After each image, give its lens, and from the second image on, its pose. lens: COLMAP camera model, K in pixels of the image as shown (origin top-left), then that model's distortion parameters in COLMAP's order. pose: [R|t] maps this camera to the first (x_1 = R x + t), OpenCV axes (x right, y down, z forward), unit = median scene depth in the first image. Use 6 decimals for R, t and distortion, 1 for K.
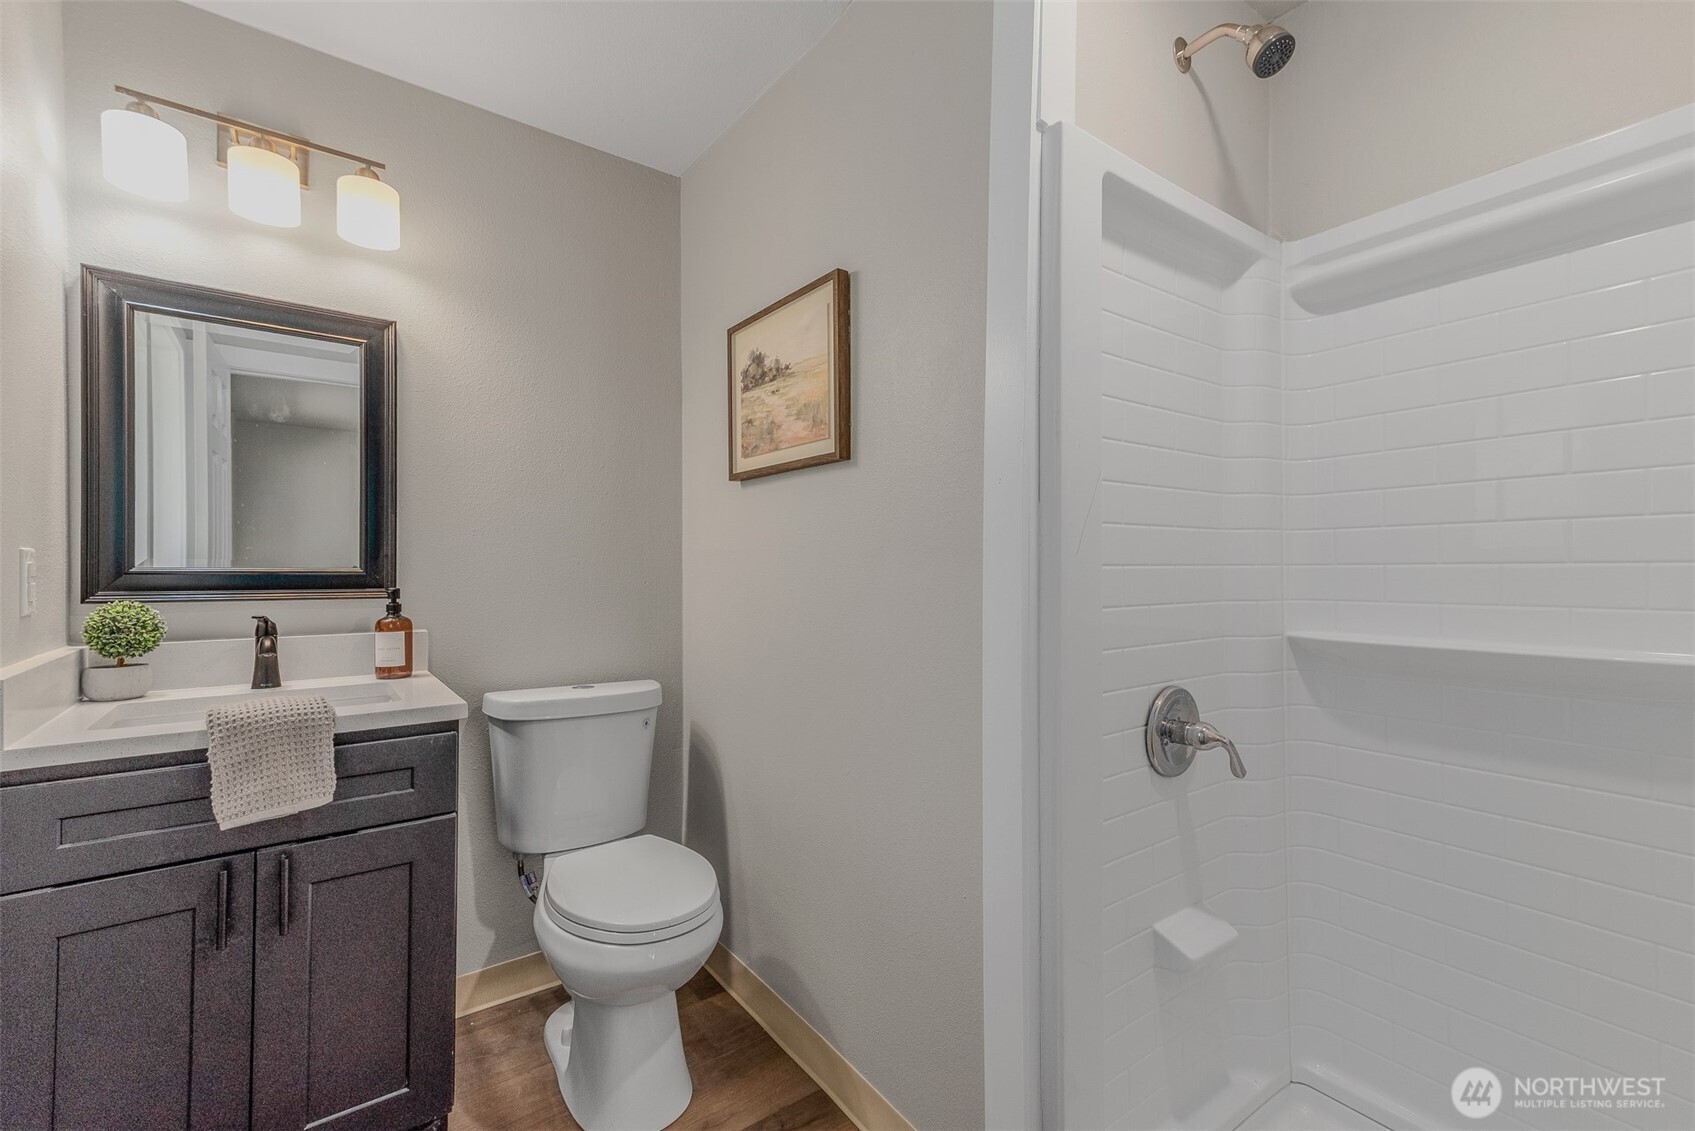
lens RADIAL K [[728.5, 0, 857.4], [0, 728.5, 561.9], [0, 0, 1]] dist [0.021640, 0.000087]
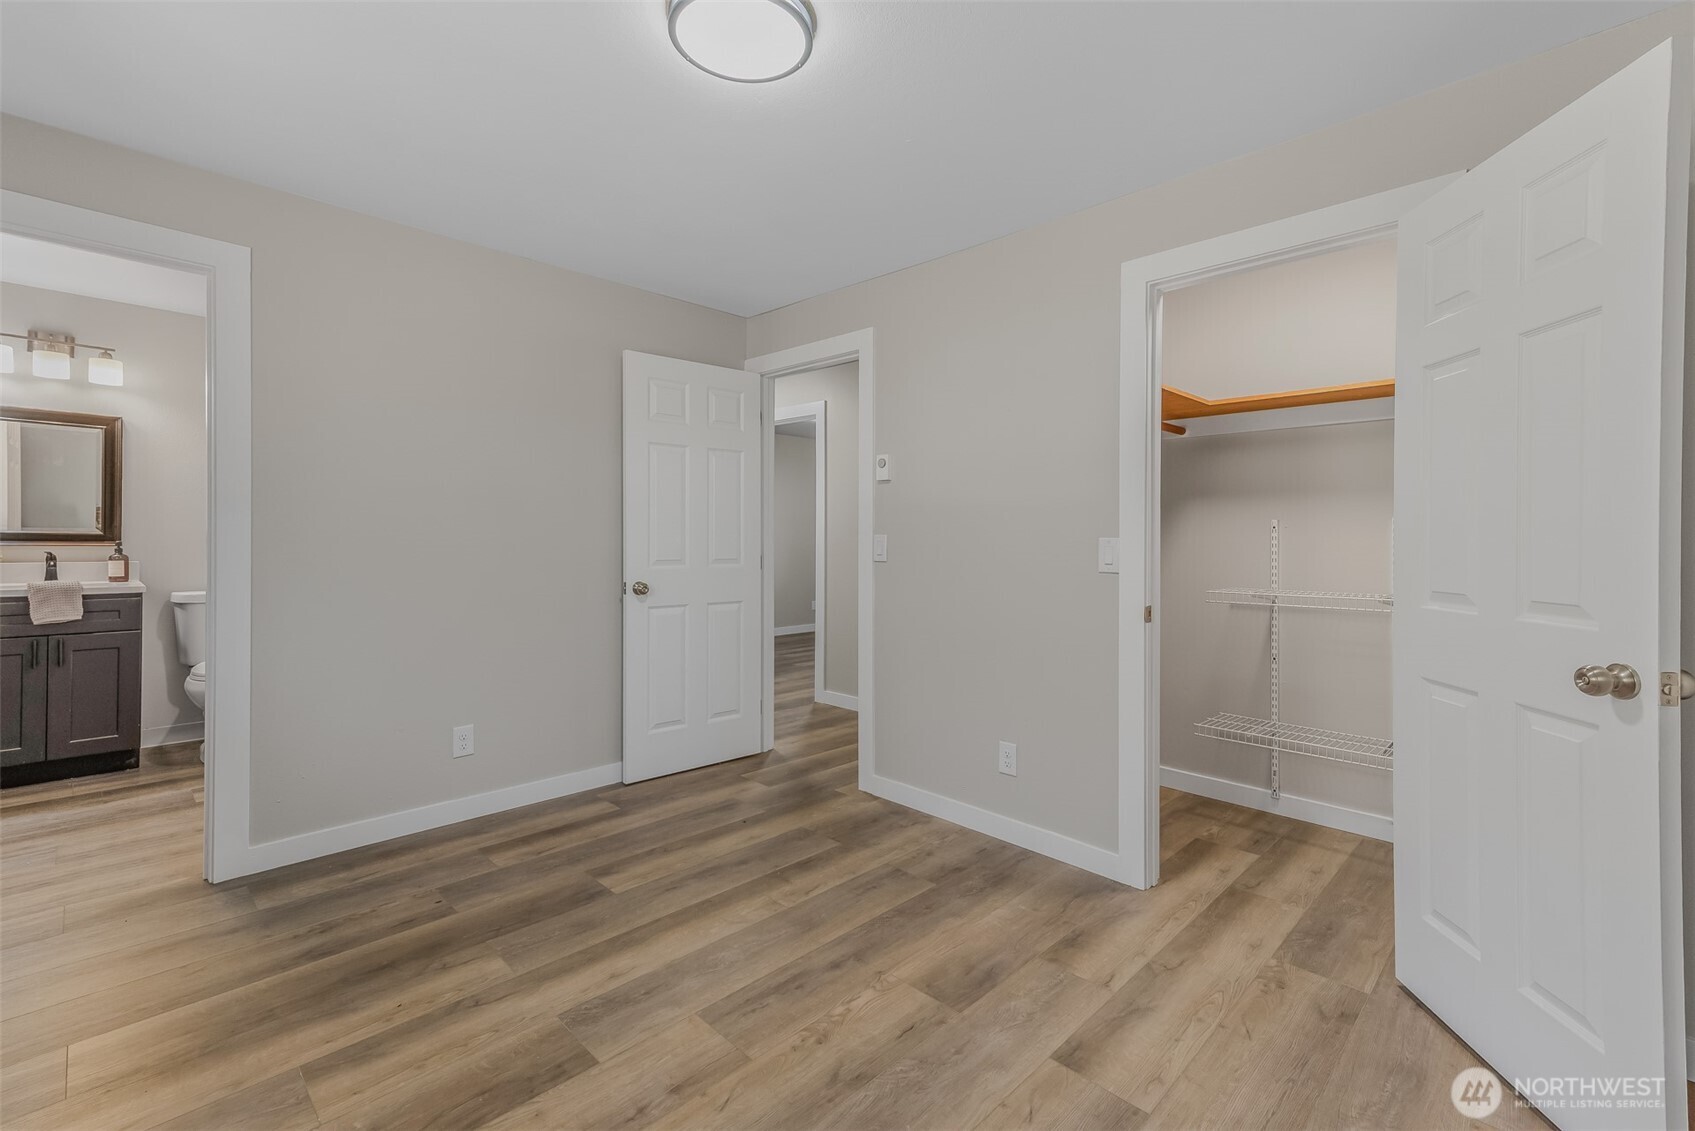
lens RADIAL K [[733.0, 0, 852.7], [0, 733.0, 538.1], [0, 0, 1]] dist [0.021320, 0.000054]
pose [[0.988909, 0.010501, 0.148153, 1.344670], [-0.012122, 0.999876, 0.010042, -0.025175], [-0.148029, -0.011727, 0.988914, -1.711373]]
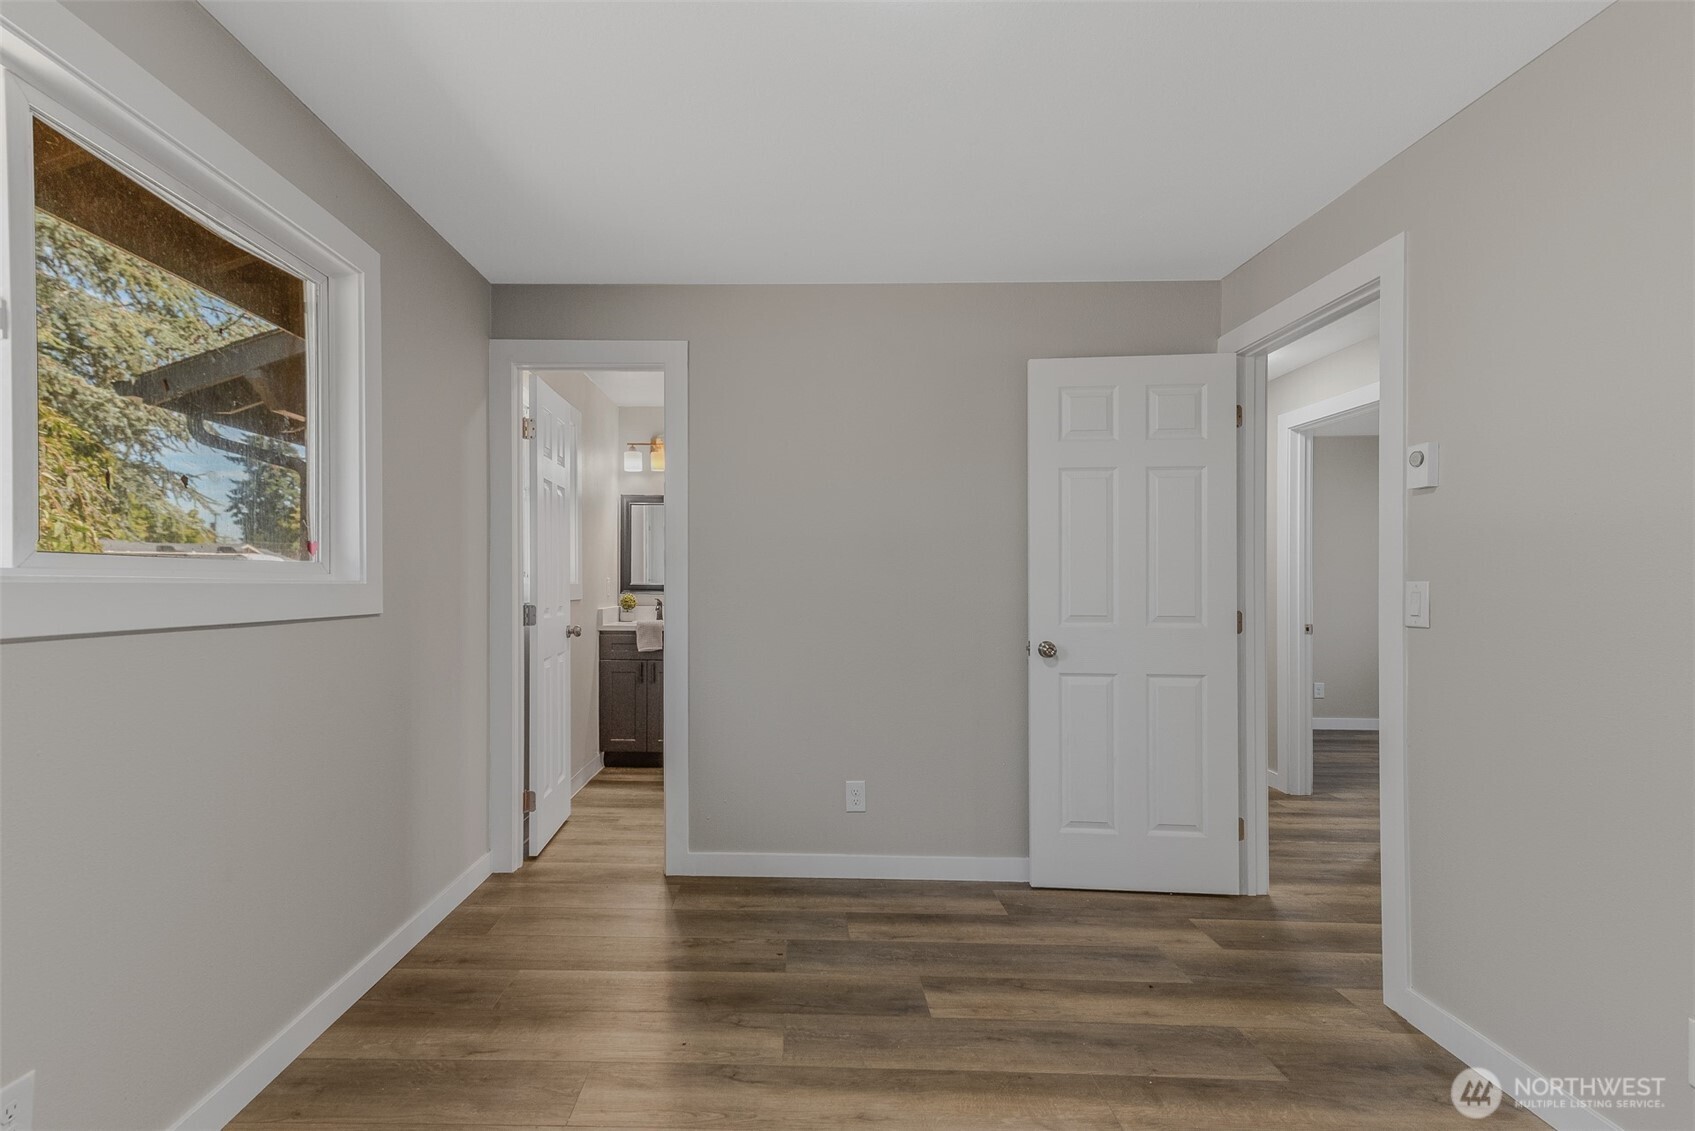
lens RADIAL K [[802.7, 0, 792.7], [0, 802.7, 583.9], [0, 0, 1]] dist [0.022126, -0.000192]
pose [[0.784629, 0.005524, -0.619941, 1.786971], [0.001234, 0.999944, 0.010472, -0.025499], [0.619964, -0.008982, 0.784578, -1.344668]]
